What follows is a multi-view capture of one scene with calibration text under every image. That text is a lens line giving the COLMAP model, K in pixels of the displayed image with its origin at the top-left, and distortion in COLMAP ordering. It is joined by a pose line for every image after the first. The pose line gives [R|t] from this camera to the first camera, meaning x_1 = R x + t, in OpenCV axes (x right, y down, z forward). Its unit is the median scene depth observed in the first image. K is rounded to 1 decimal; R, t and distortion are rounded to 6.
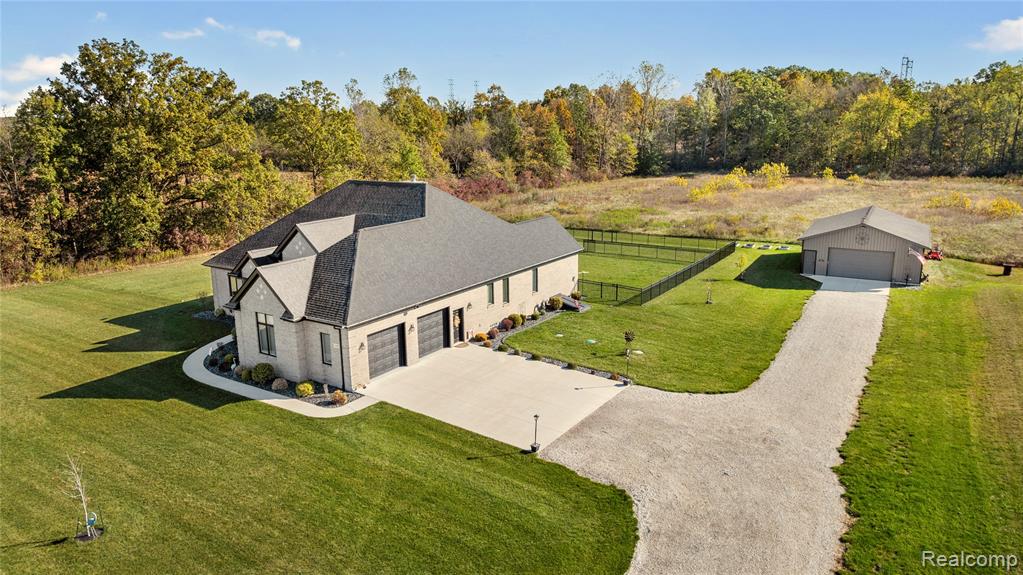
lens RADIAL K [[721.5, 0, 511.5], [0, 721.5, 287.5], [0, 0, 1]] dist [-0.018196, 0.005000]
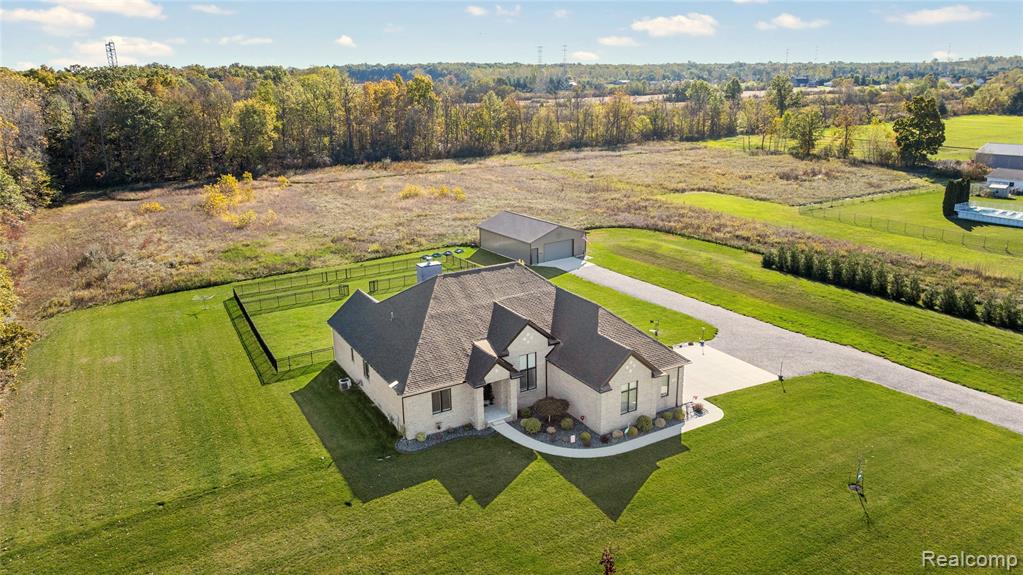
lens RADIAL K [[721.5, 0, 511.5], [0, 721.5, 287.5], [0, 0, 1]] dist [-0.018196, 0.005000]
pose [[0.443697, -0.256886, 0.858570, -1.483603], [0.216172, 0.960426, 0.175647, -0.398143], [-0.869714, 0.107665, 0.481670, 0.513052]]
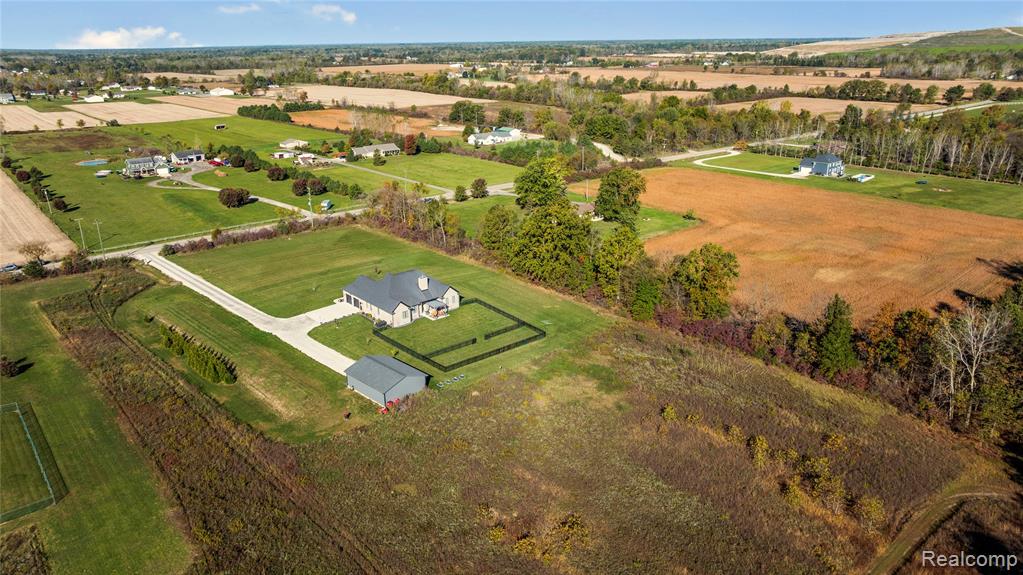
lens RADIAL K [[721.5, 0, 511.5], [0, 721.5, 287.5], [0, 0, 1]] dist [-0.018196, 0.005000]
pose [[-0.277061, 0.328014, -0.903130, 3.708780], [-0.203652, 0.898525, 0.388818, -2.000082], [0.939022, 0.291651, -0.182146, 2.777989]]
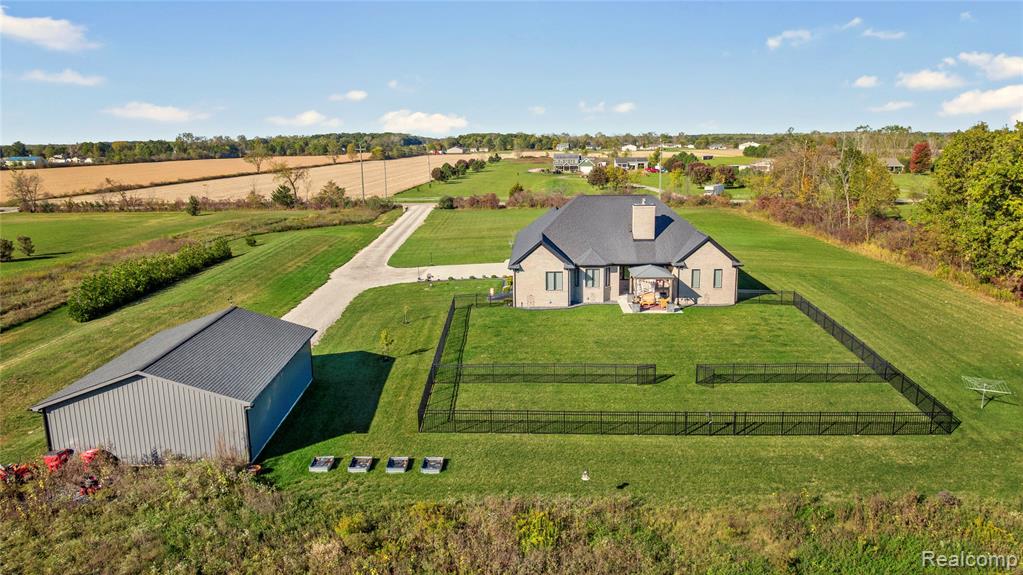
lens RADIAL K [[721.5, 0, 511.5], [0, 721.5, 287.5], [0, 0, 1]] dist [-0.018196, 0.005000]
pose [[-0.854481, 0.123981, -0.504471, 0.953284], [-0.099184, 0.914302, 0.392702, -0.666989], [0.509926, 0.385592, -0.768957, 2.644757]]
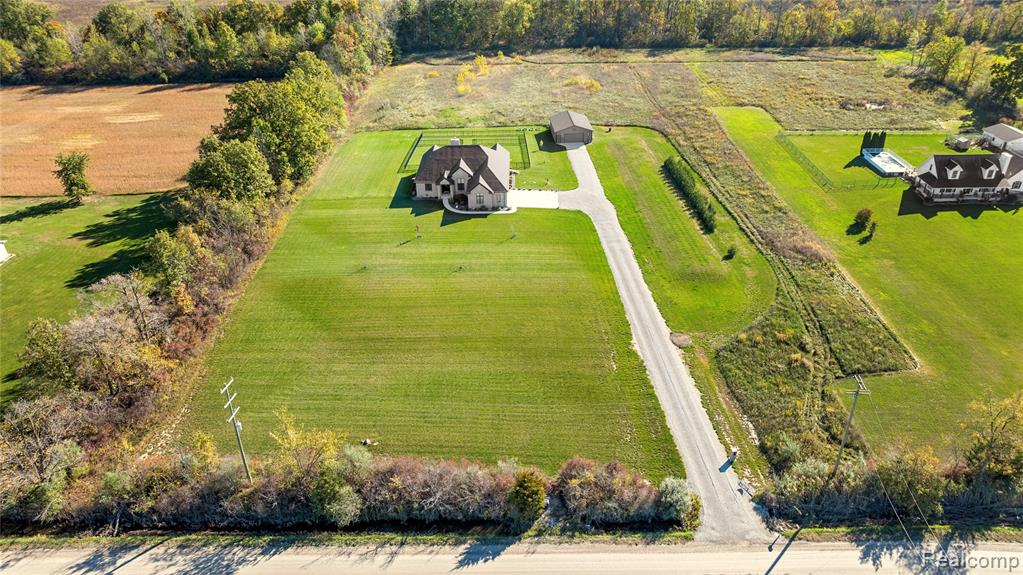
lens RADIAL K [[721.5, 0, 511.5], [0, 721.5, 287.5], [0, 0, 1]] dist [-0.018196, 0.005000]
pose [[0.836150, -0.276052, 0.473971, -2.143936], [0.132491, 0.940182, 0.313852, -0.673741], [-0.532259, -0.199631, 0.822708, -2.372477]]
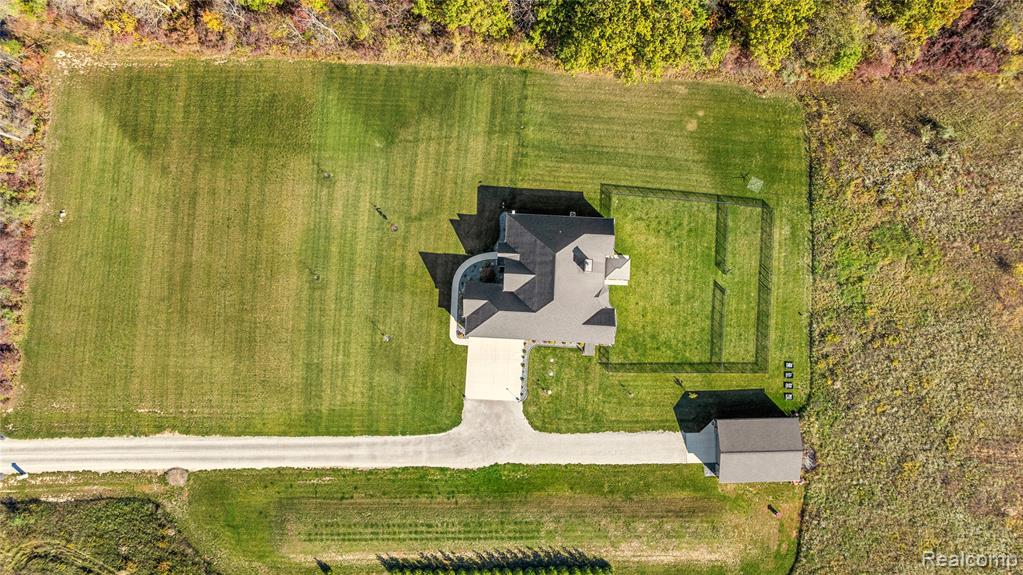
lens RADIAL K [[721.5, 0, 511.5], [0, 721.5, 287.5], [0, 0, 1]] dist [-0.018196, 0.005000]
pose [[0.511676, 0.858990, -0.017978, -0.223578], [-0.186108, 0.131238, 0.973725, -2.946310], [0.838780, -0.494886, 0.227016, 0.468554]]
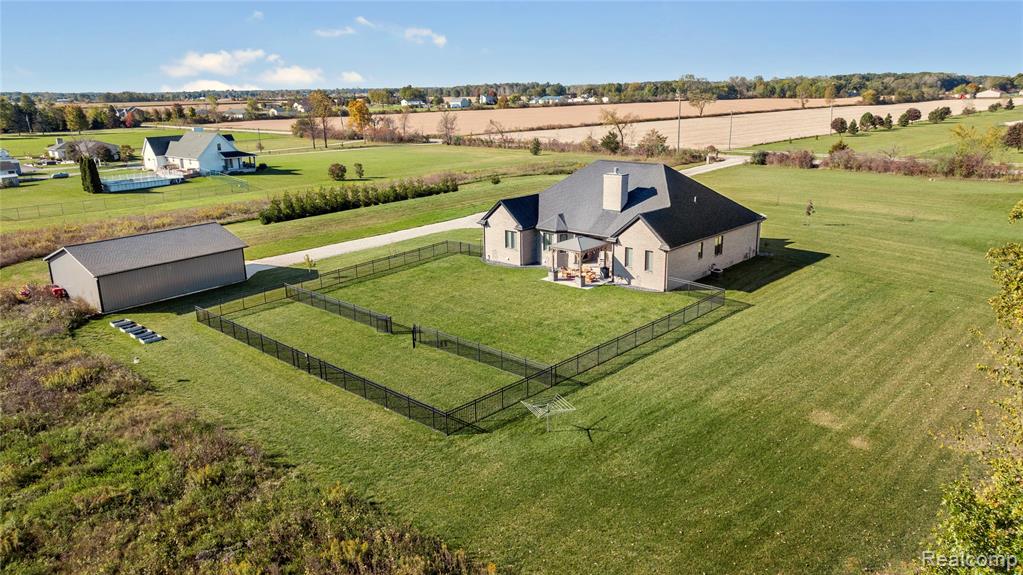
lens RADIAL K [[721.5, 0, 511.5], [0, 721.5, 287.5], [0, 0, 1]] dist [-0.018196, 0.005000]
pose [[-0.986799, -0.018751, 0.160863, -0.223800], [0.061228, 0.876358, 0.477753, -0.772883], [-0.149932, 0.481296, -0.863641, 2.976531]]
